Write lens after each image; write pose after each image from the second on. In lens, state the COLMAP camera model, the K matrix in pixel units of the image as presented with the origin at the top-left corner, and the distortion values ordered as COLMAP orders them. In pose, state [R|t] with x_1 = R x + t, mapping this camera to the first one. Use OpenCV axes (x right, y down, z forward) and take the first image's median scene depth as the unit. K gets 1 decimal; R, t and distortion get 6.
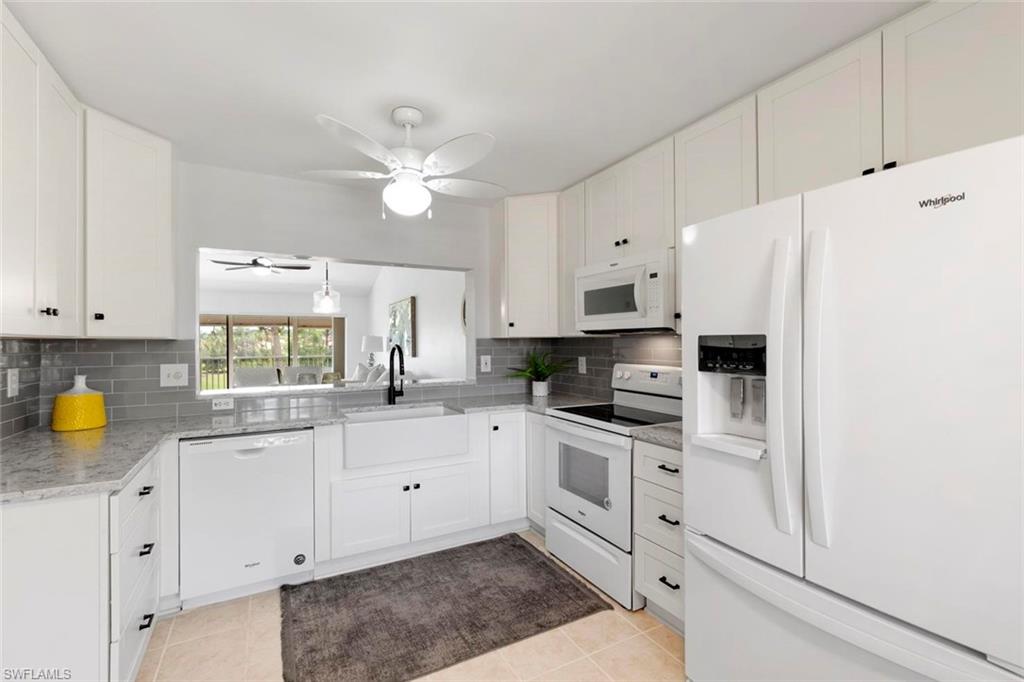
lens RADIAL K [[457.2, 0, 514.1], [0, 457.2, 342.0], [0, 0, 1]] dist [0.008587, -0.002075]
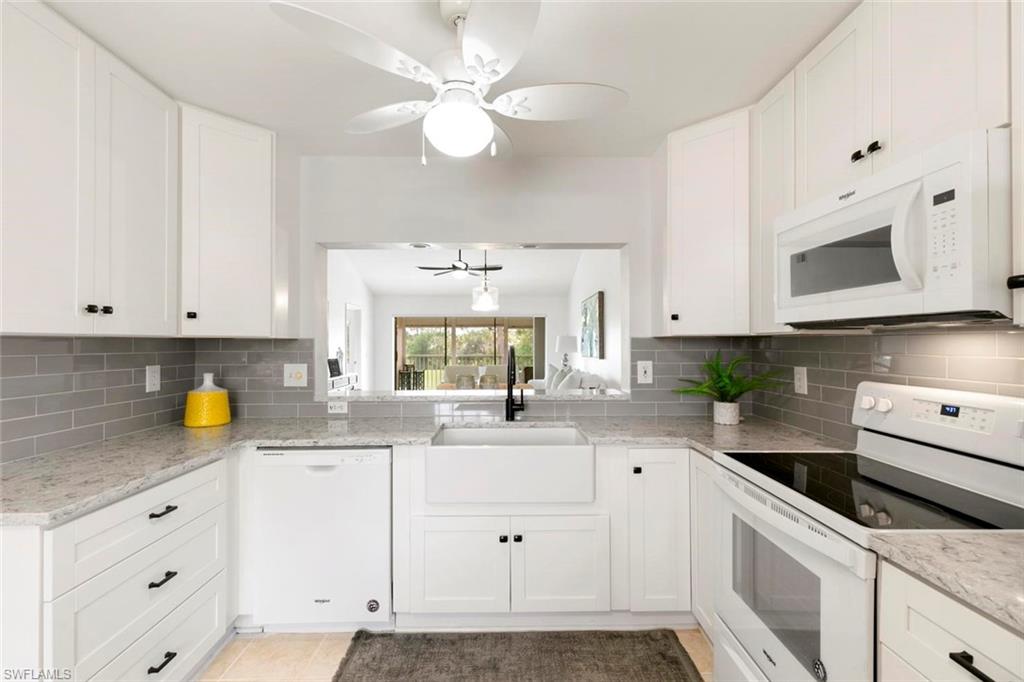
lens RADIAL K [[457.2, 0, 511.9], [0, 457.2, 342.2], [0, 0, 1]] dist [0.008587, -0.002075]
pose [[0.883332, 0.003081, -0.468739, 0.123772], [-0.003004, 0.999995, 0.000913, -0.000628], [0.468739, 0.000602, 0.883337, 0.348762]]
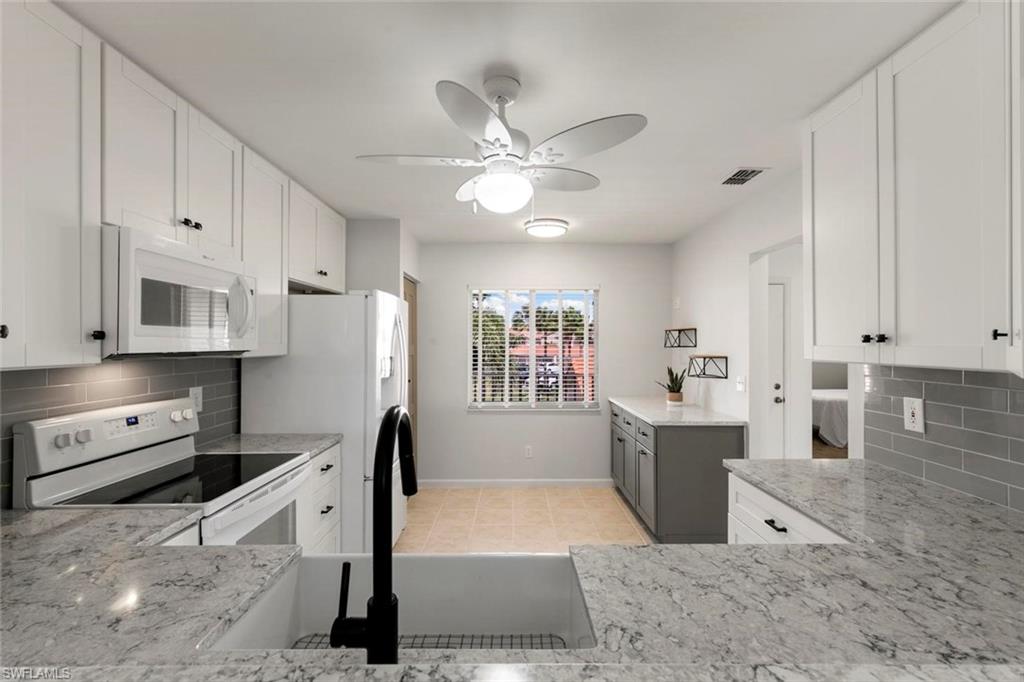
lens RADIAL K [[457.2, 0, 512.2], [0, 457.2, 342.2], [0, 0, 1]] dist [0.008587, -0.002075]
pose [[-0.878320, 0.006699, 0.478027, -0.501486], [0.005405, 0.999977, -0.004082, -0.035943], [-0.478043, -0.001002, -0.878336, 1.355073]]
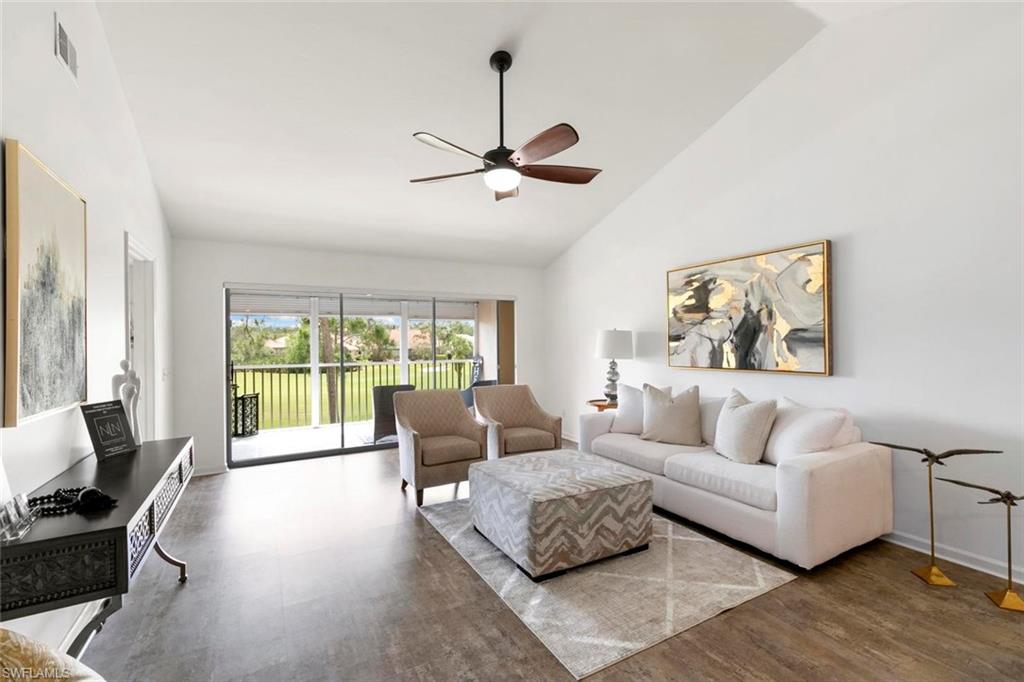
lens RADIAL K [[457.2, 0, 513.0], [0, 457.2, 340.8], [0, 0, 1]] dist [0.008587, -0.002075]
pose [[0.999980, -0.000329, 0.006302, -1.466546], [0.000310, 0.999995, 0.003079, -0.006888], [-0.006303, -0.003077, 0.999975, 1.507880]]
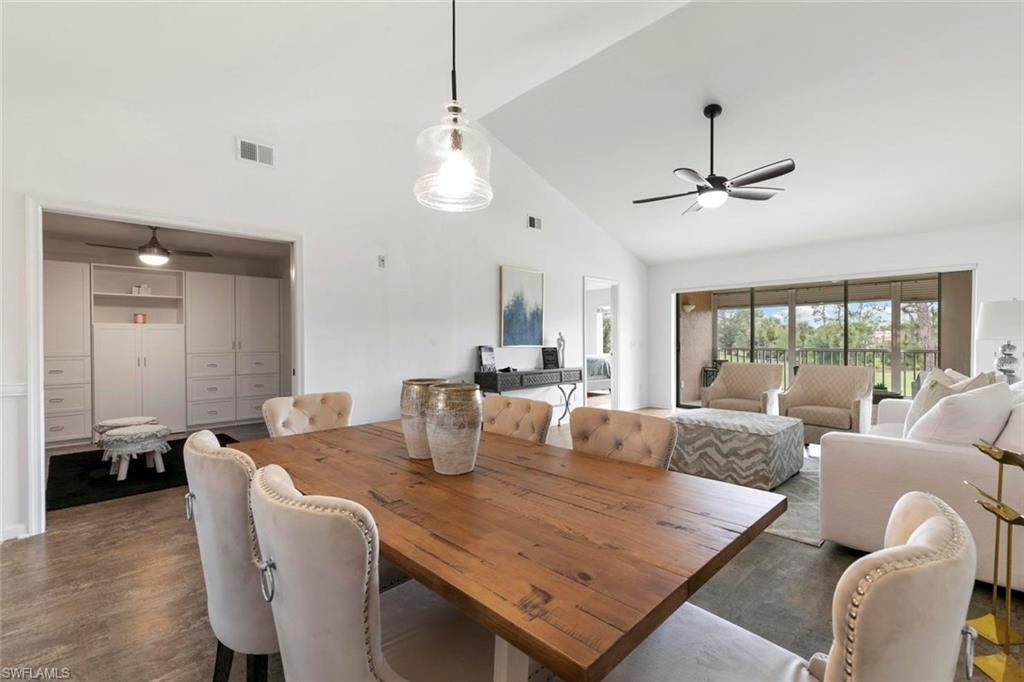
lens RADIAL K [[457.2, 0, 511.6], [0, 457.2, 341.6], [0, 0, 1]] dist [0.008587, -0.002075]
pose [[0.261852, 0.009879, -0.965058, -0.126180], [0.002827, 0.999935, 0.011003, 0.055211], [0.965104, -0.005609, 0.261807, 1.602669]]
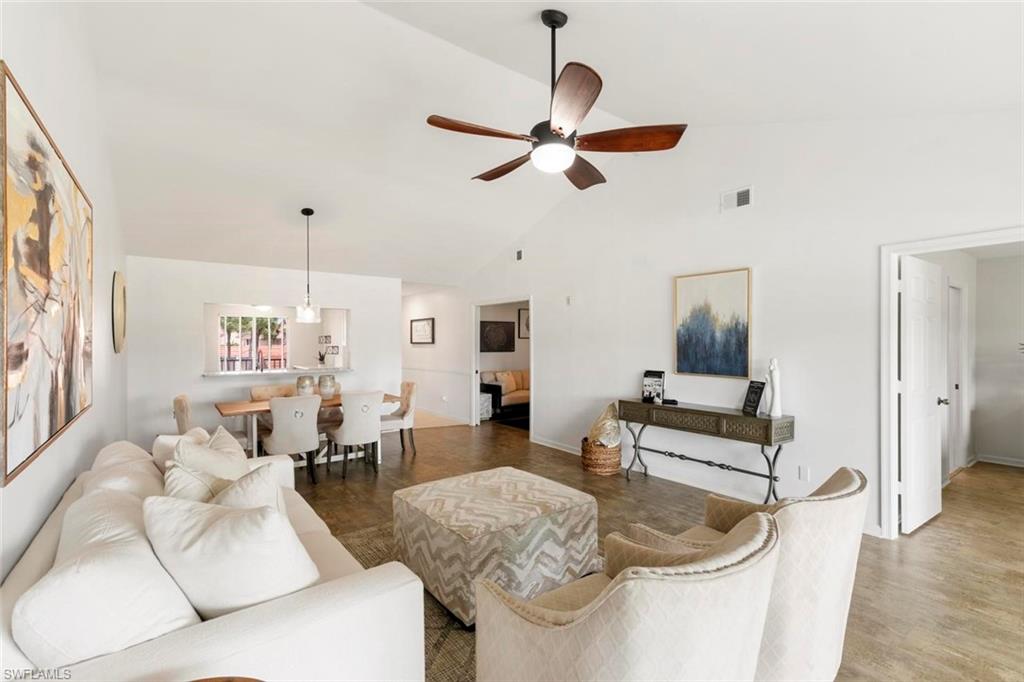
lens RADIAL K [[457.2, 0, 516.6], [0, 457.2, 339.3], [0, 0, 1]] dist [0.008587, -0.002075]
pose [[-0.988939, 0.006511, -0.148178, -1.255855], [0.007398, 0.999958, -0.005437, -0.021291], [0.148137, -0.006473, -0.988946, 3.676119]]
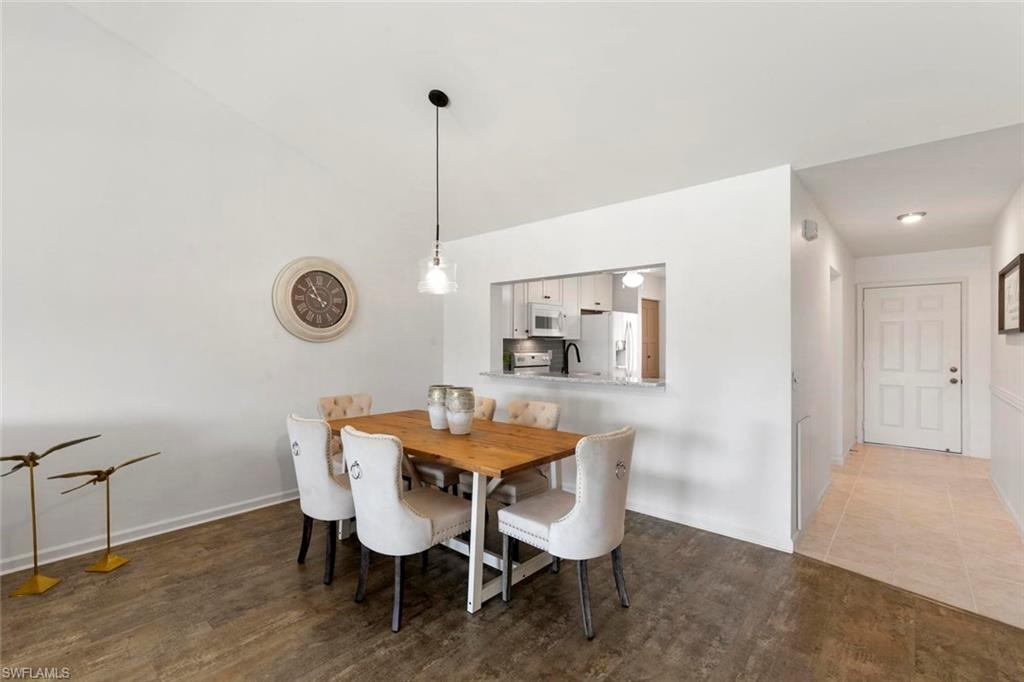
lens RADIAL K [[457.2, 0, 513.7], [0, 457.2, 341.8], [0, 0, 1]] dist [0.008587, -0.002075]
pose [[-0.343104, 0.008486, 0.939259, -1.760718], [0.001835, 0.999963, -0.008364, 0.016670], [-0.939296, -0.001146, -0.343107, 1.887777]]
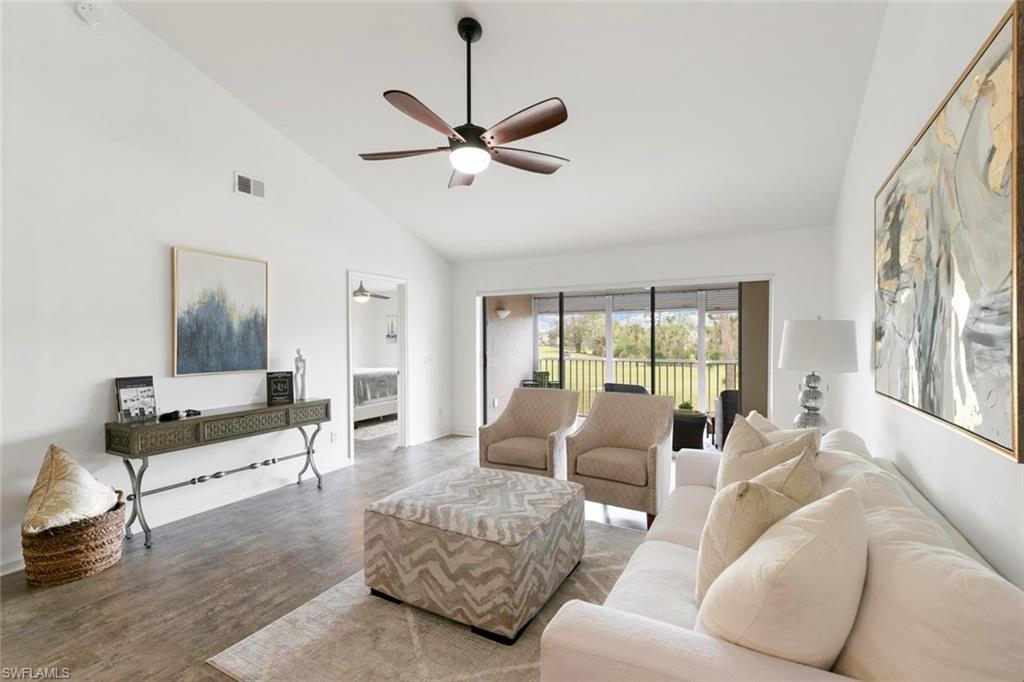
lens RADIAL K [[457.2, 0, 512.7], [0, 457.2, 342.4], [0, 0, 1]] dist [0.008587, -0.002075]
pose [[0.533177, 0.012338, -0.845914, -0.518994], [0.002791, 0.999863, 0.016343, -0.011264], [0.845999, -0.011075, 0.533069, 2.204830]]
